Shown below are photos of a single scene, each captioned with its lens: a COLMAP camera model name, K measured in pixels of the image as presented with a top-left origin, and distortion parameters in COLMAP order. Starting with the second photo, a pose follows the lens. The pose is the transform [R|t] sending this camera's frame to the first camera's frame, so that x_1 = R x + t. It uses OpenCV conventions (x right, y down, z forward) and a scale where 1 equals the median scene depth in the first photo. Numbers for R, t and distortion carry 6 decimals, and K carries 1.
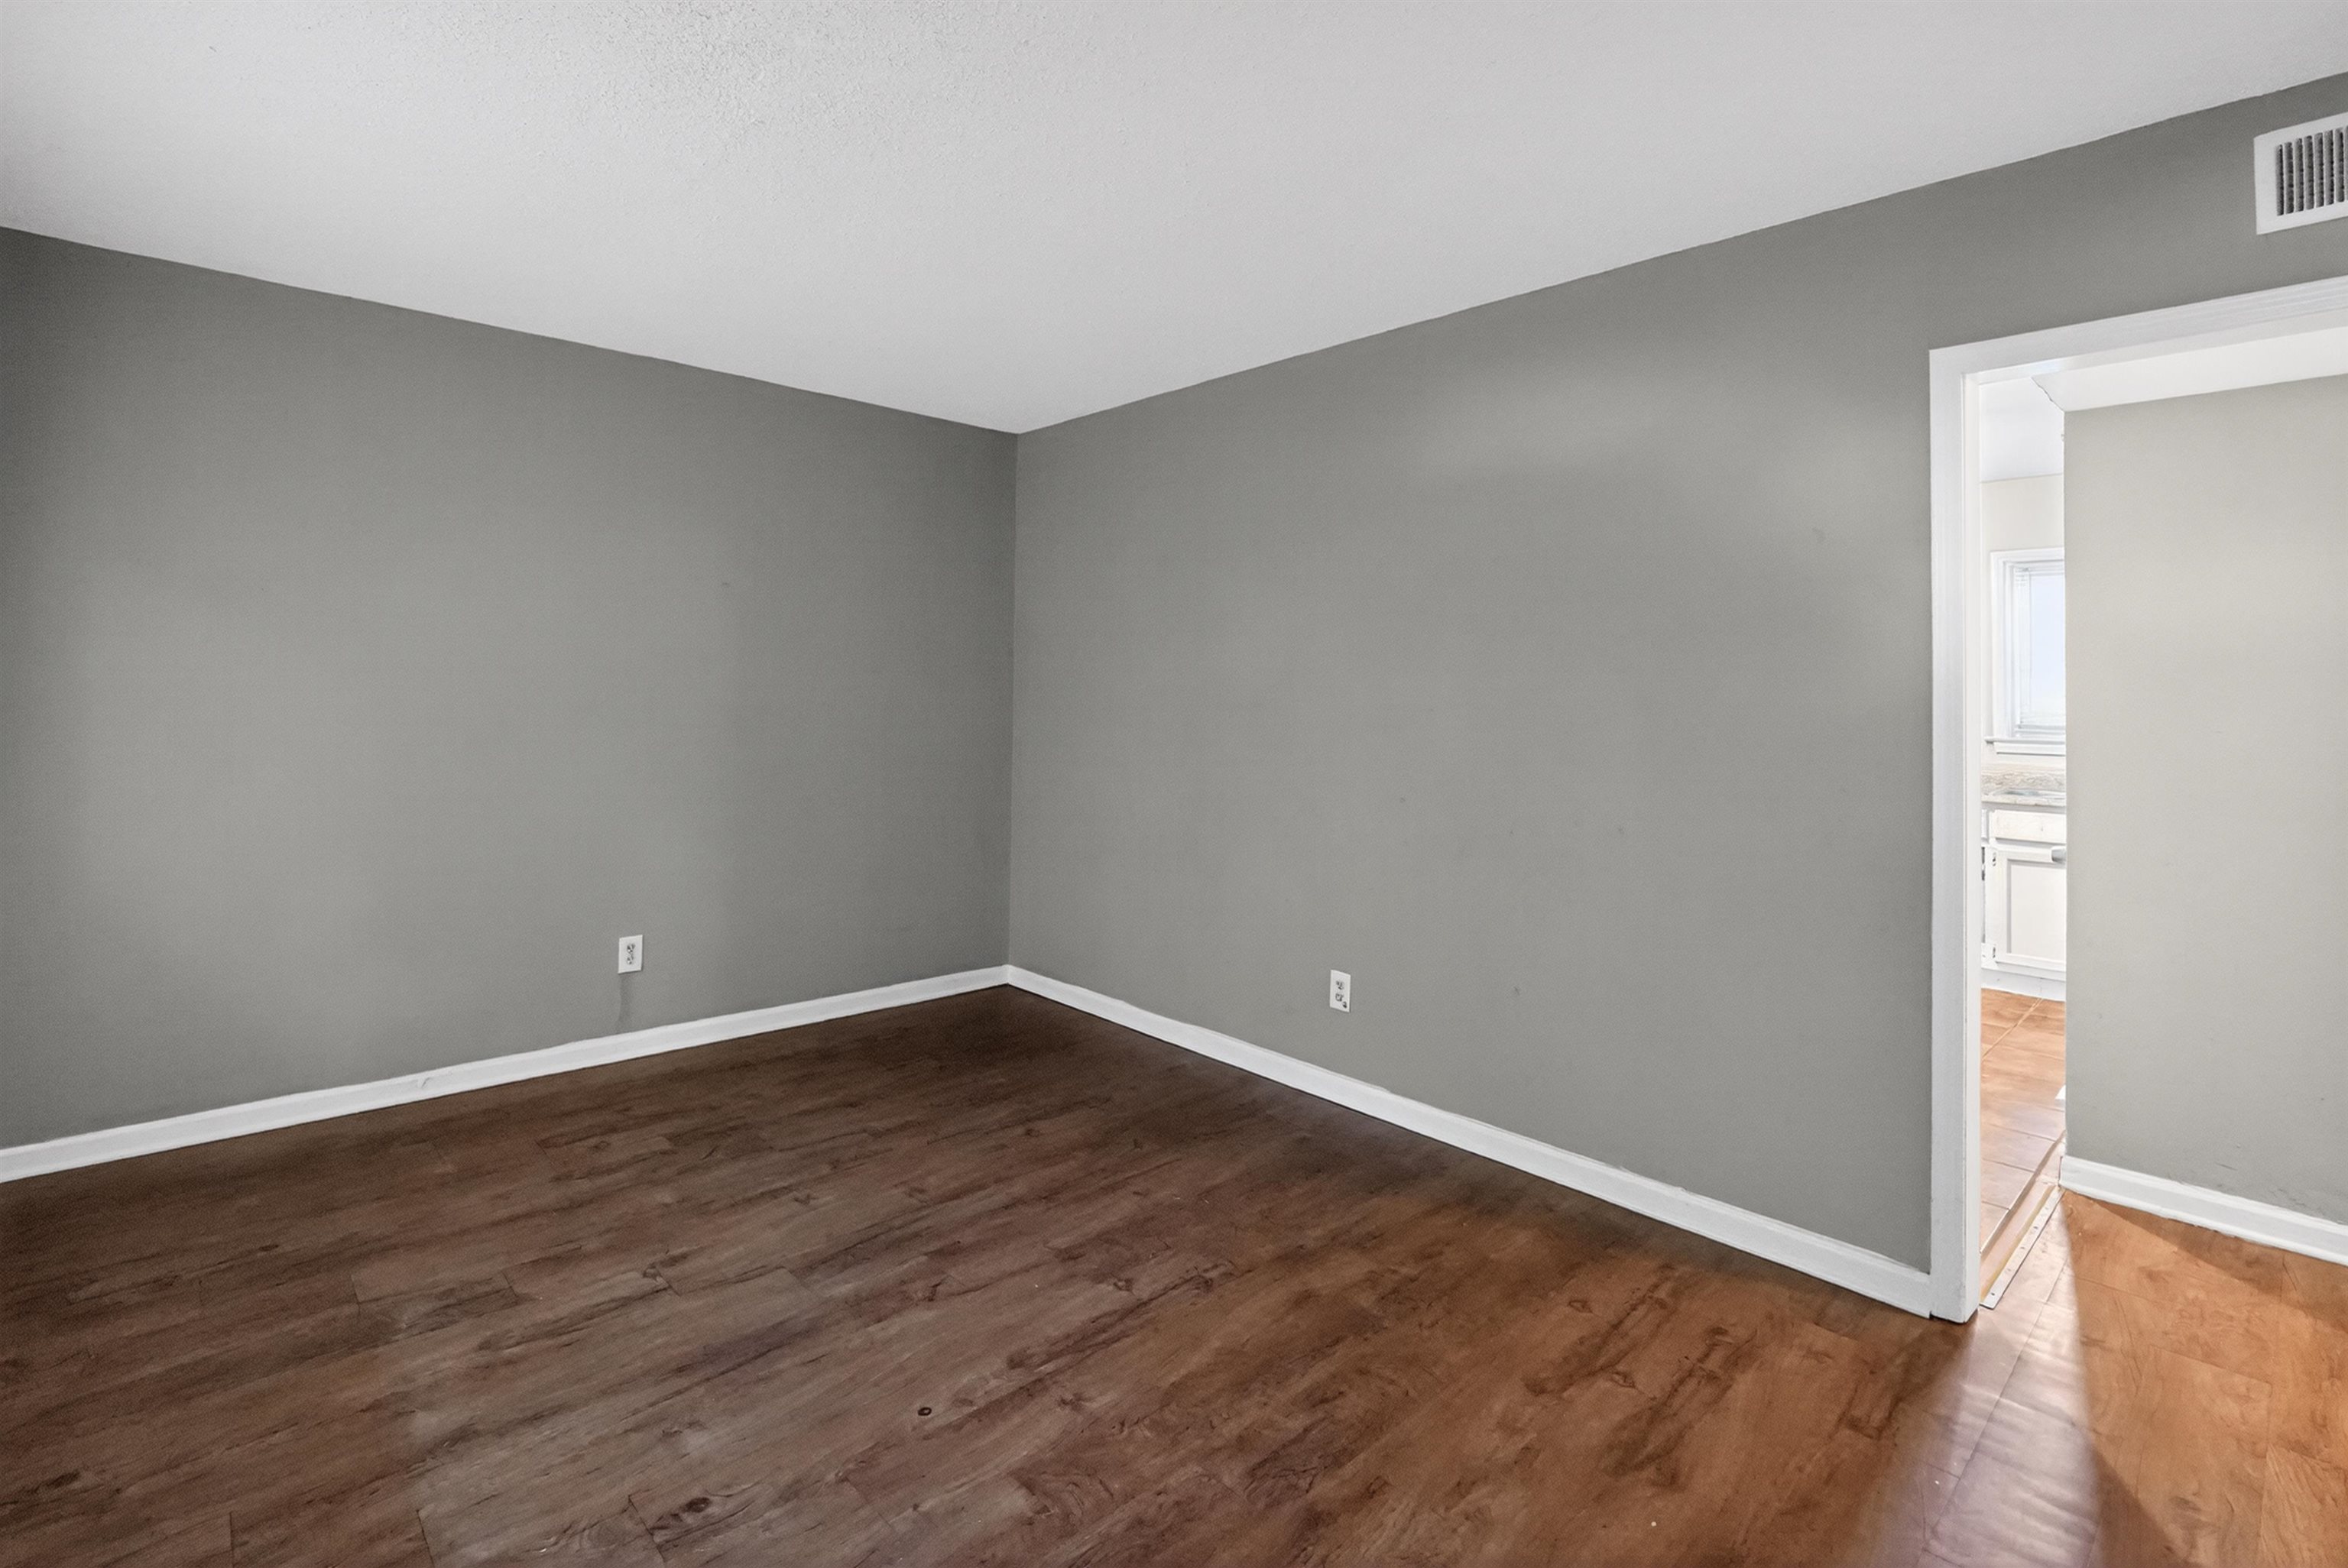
lens RADIAL K [[1082.6, 0, 1185.5], [0, 1082.6, 652.4], [0, 0, 1]] dist [-0.007957, -0.001167]
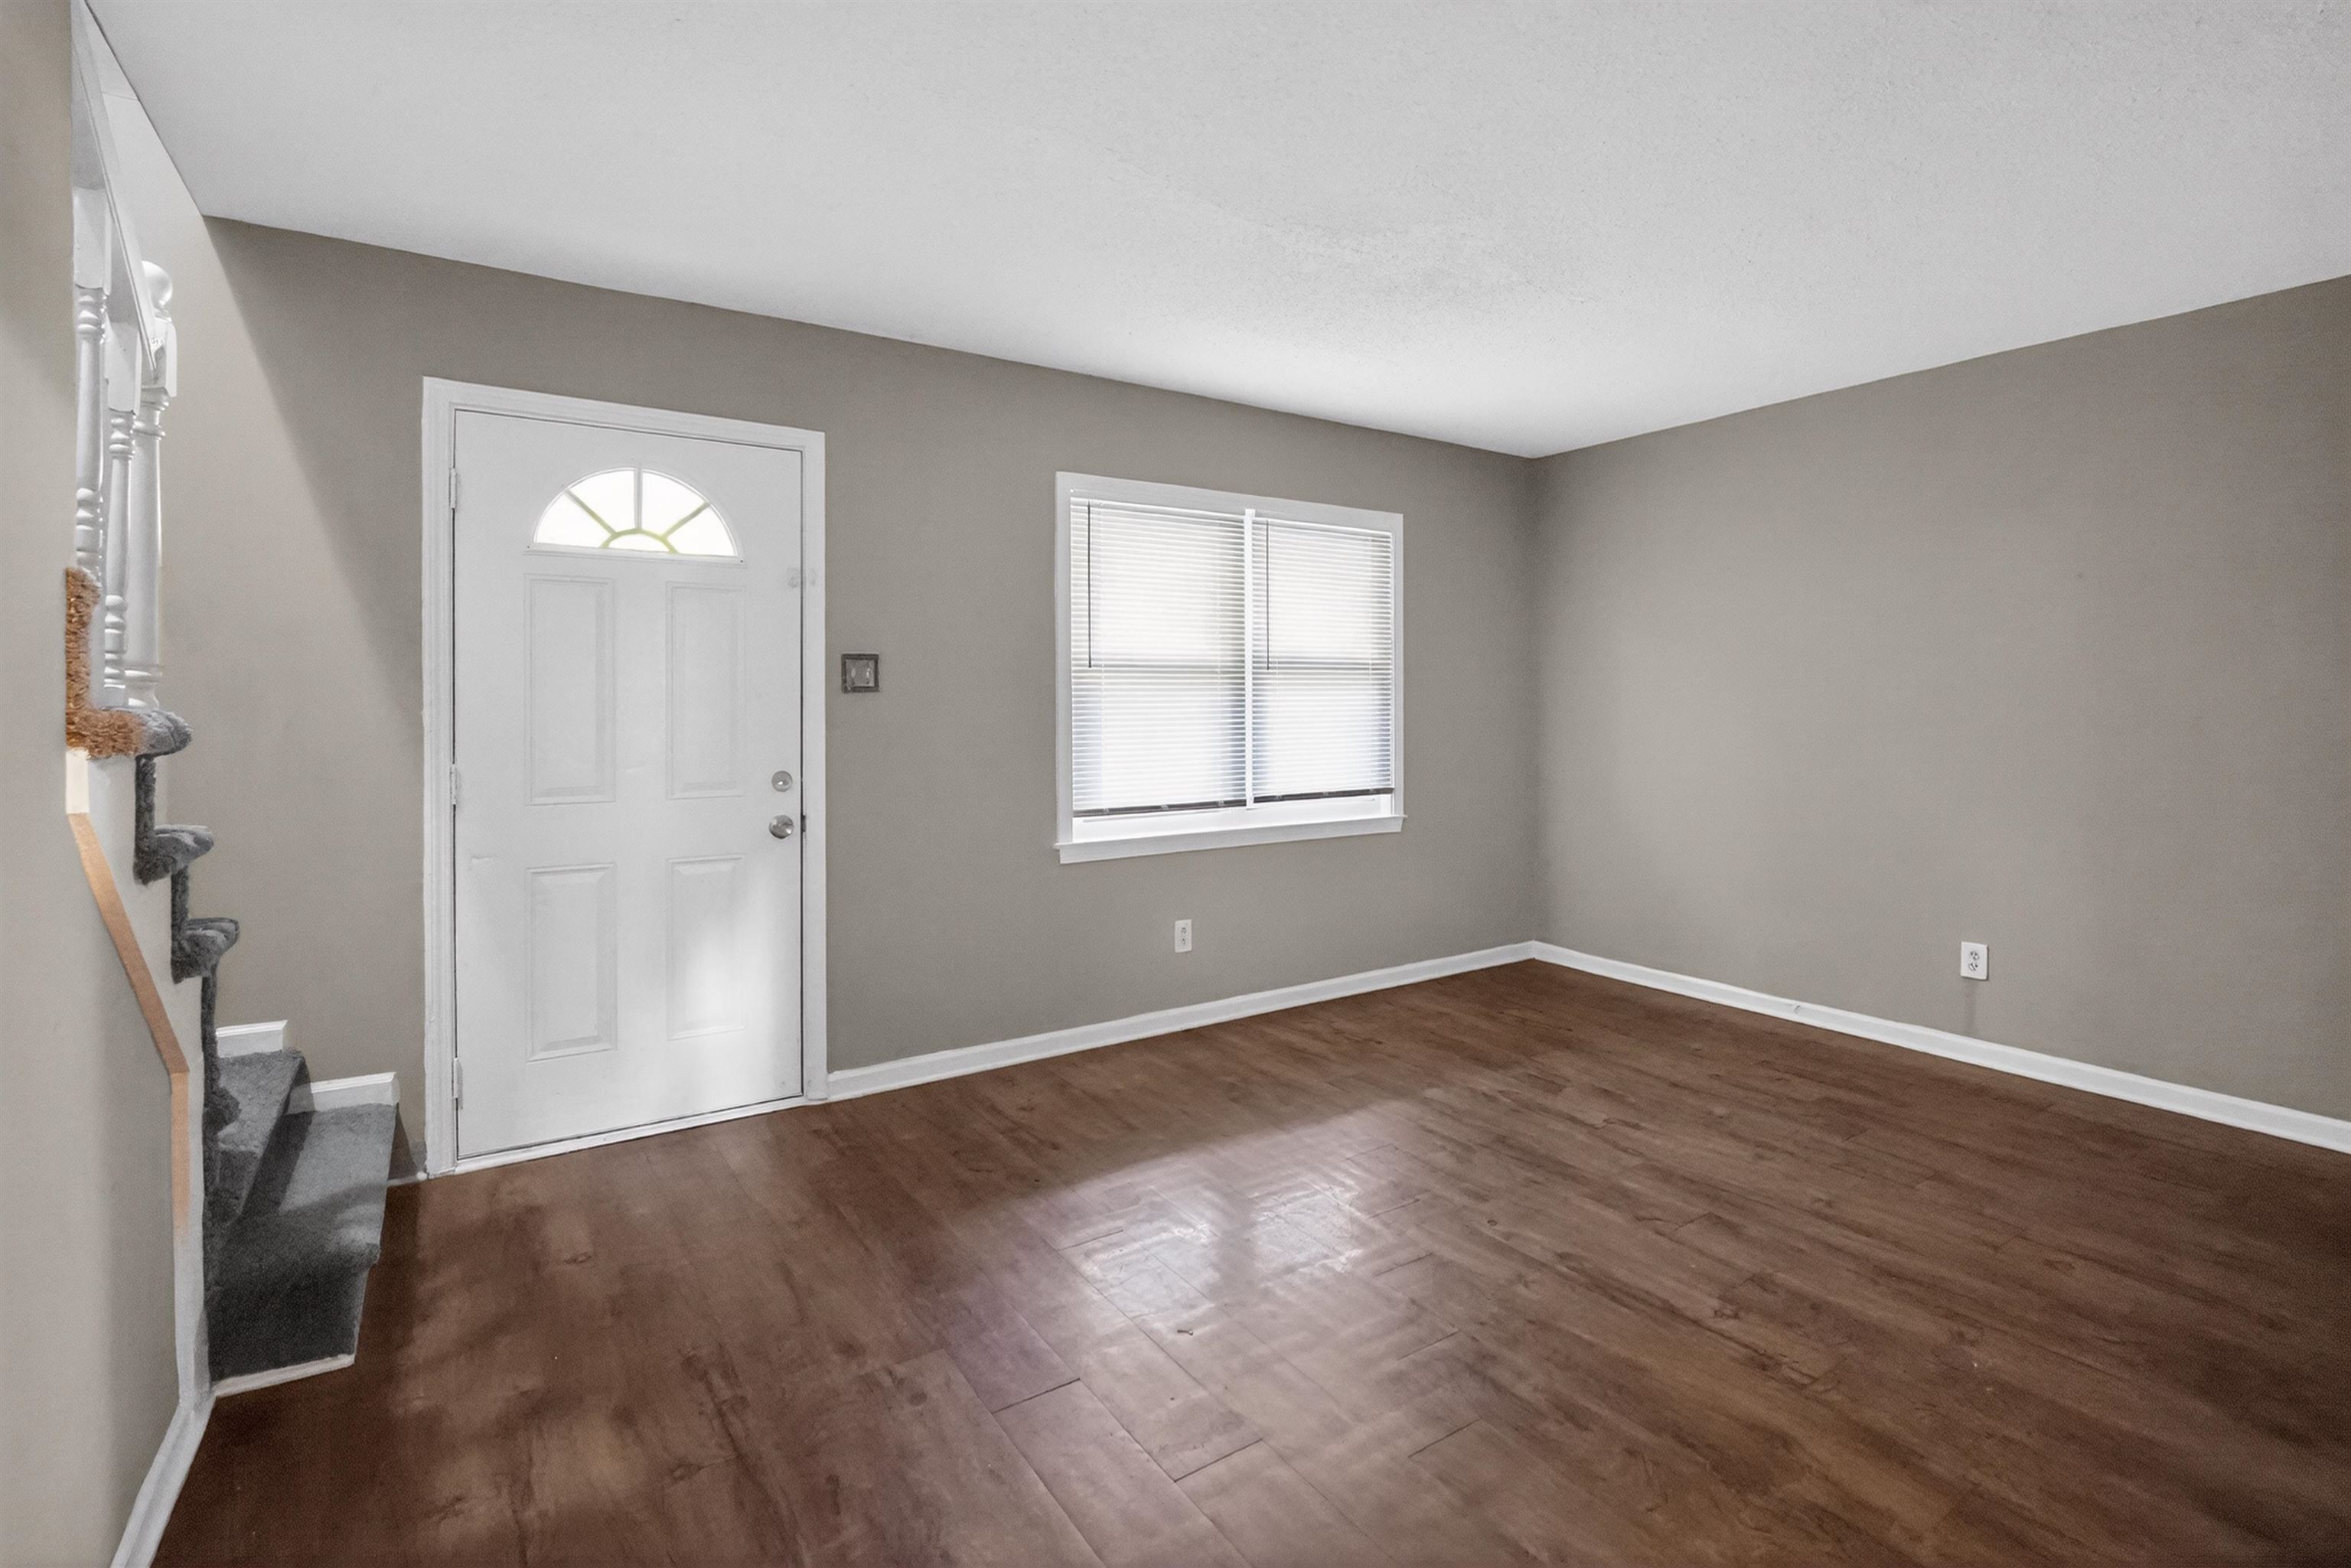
lens RADIAL K [[1084.1, 0, 1162.8], [0, 1084.1, 705.1], [0, 0, 1]] dist [-0.007957, -0.001167]
pose [[-0.173382, -0.015181, -0.984738, 1.003210], [0.035611, 0.999131, -0.021673, 0.061984], [0.984211, -0.038825, -0.172690, 0.730853]]
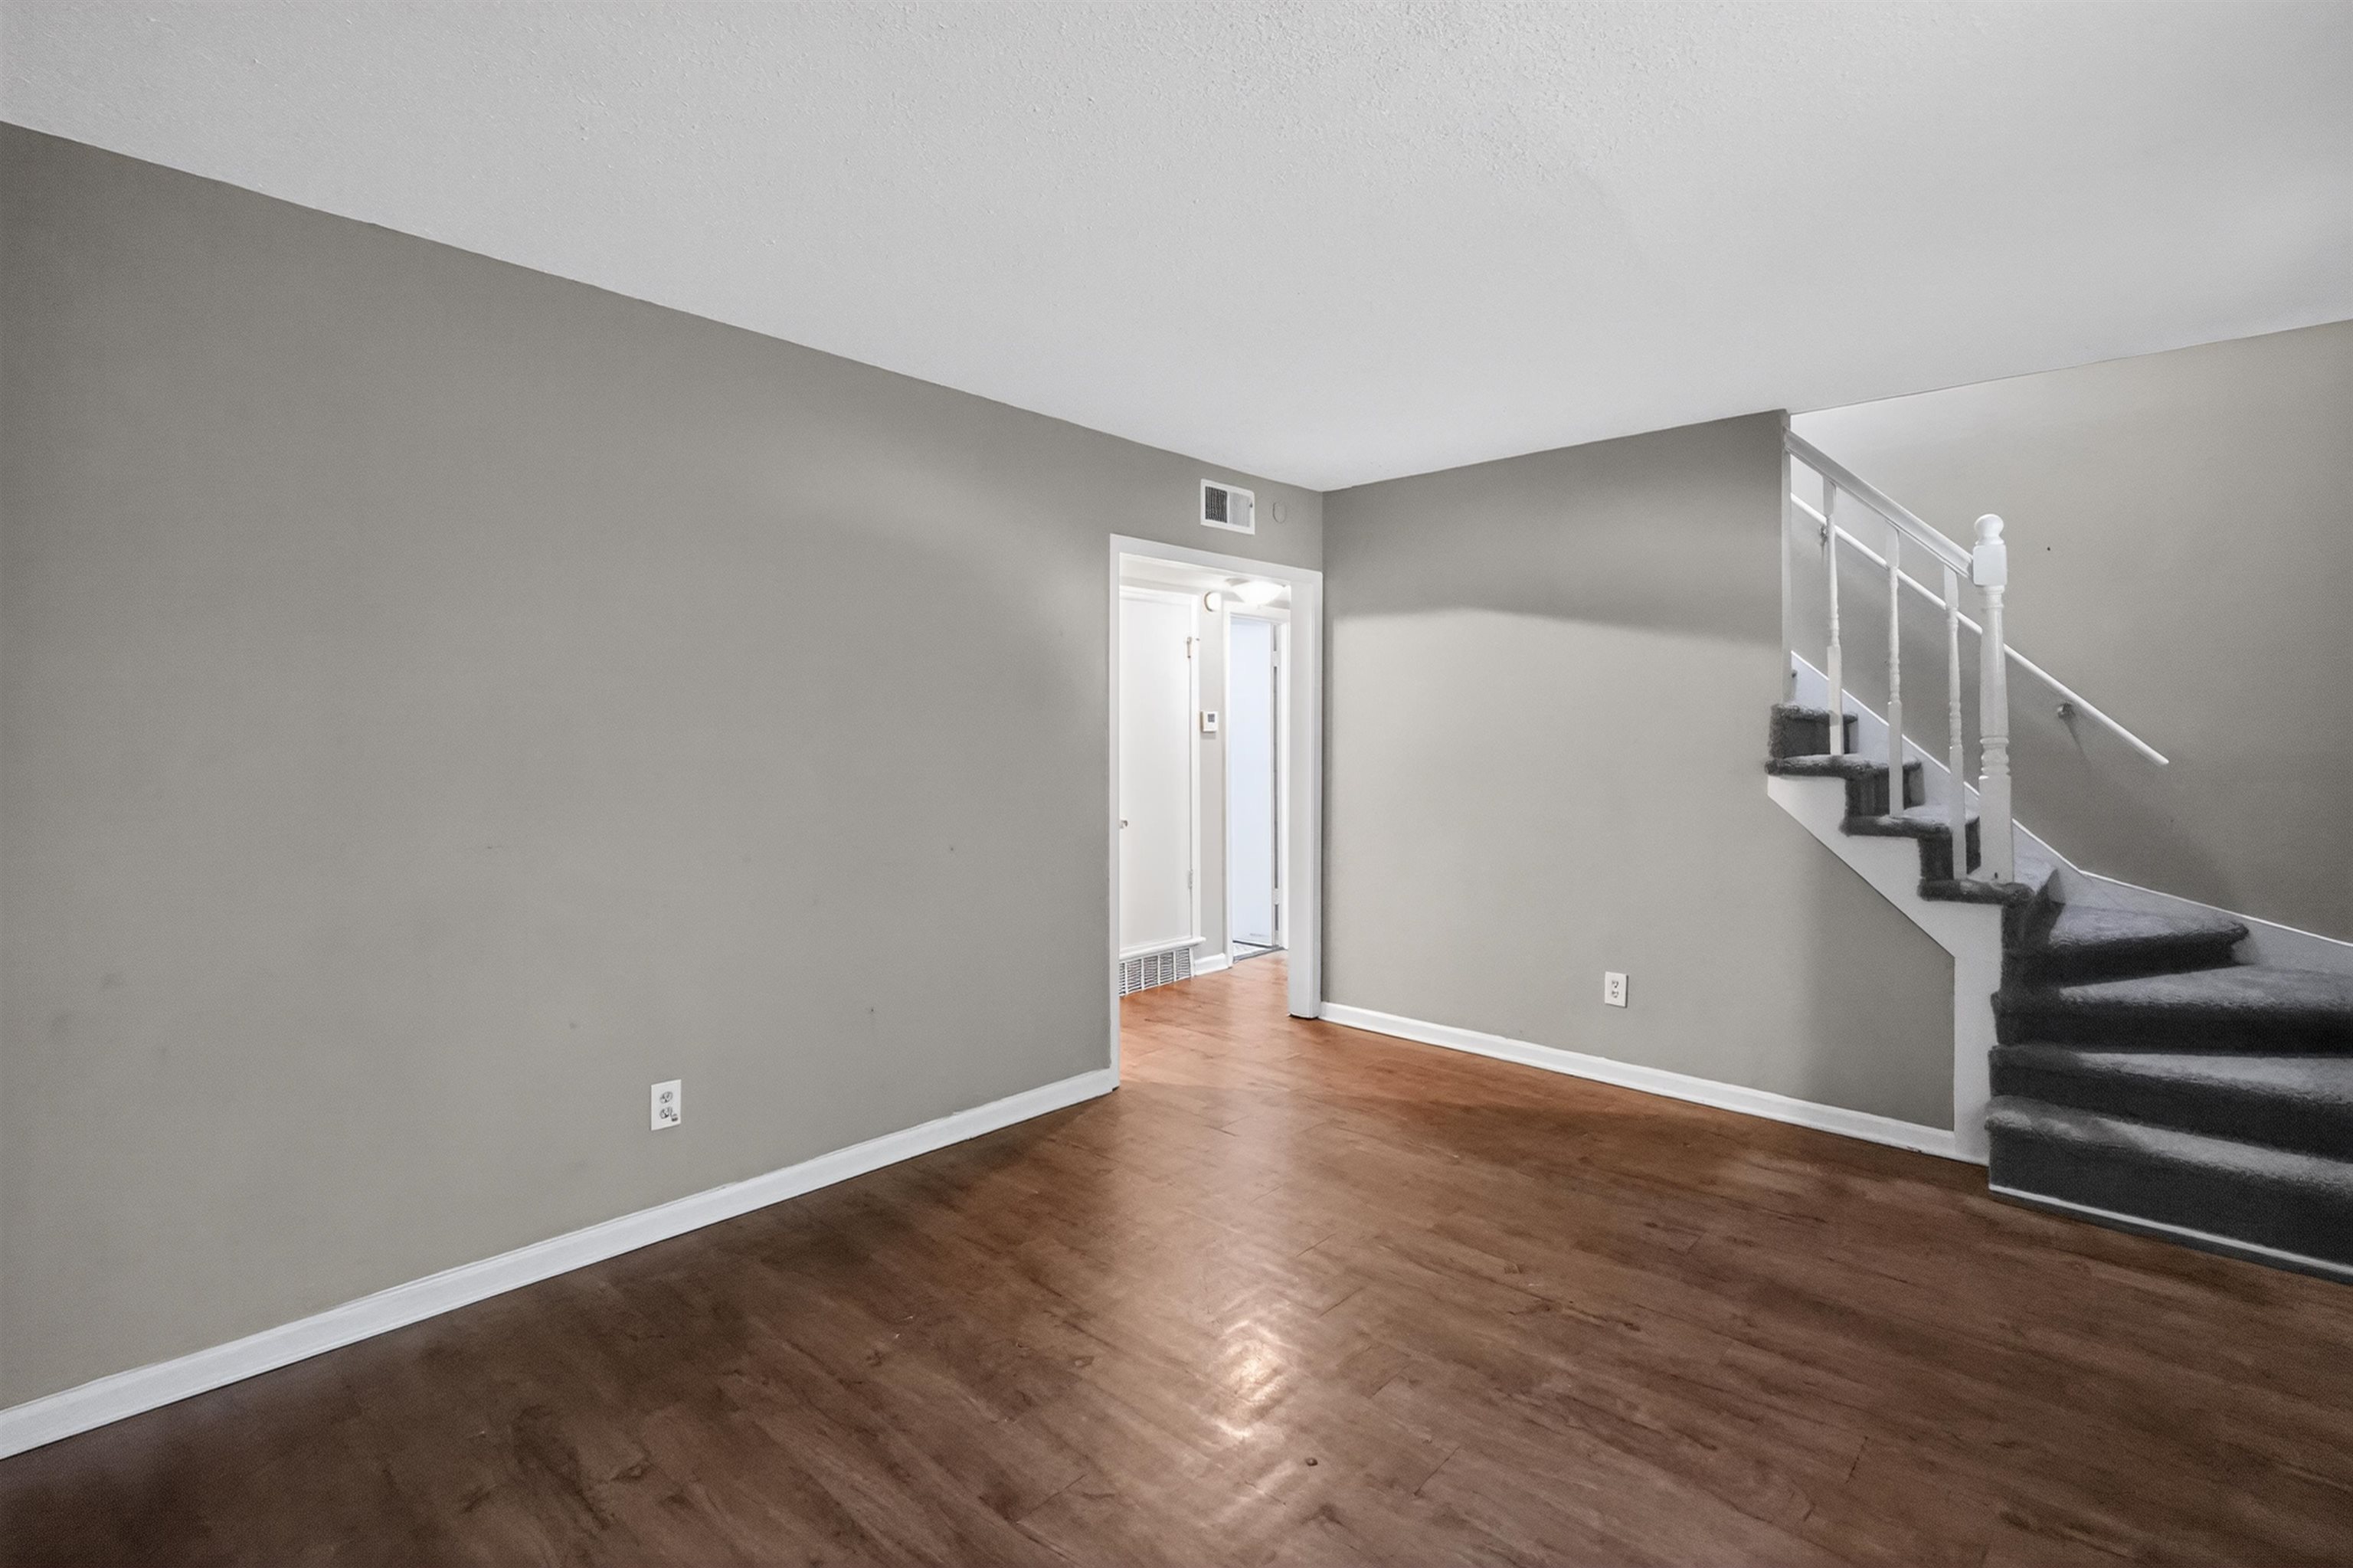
lens RADIAL K [[1085.1, 0, 1164.6], [0, 1085.1, 724.7], [0, 0, 1]] dist [-0.007957, -0.001167]
pose [[-0.061096, -0.014263, 0.998030, -1.067520], [-0.040637, 0.999104, 0.011790, 0.000344], [-0.997304, -0.039837, -0.061621, 1.052167]]
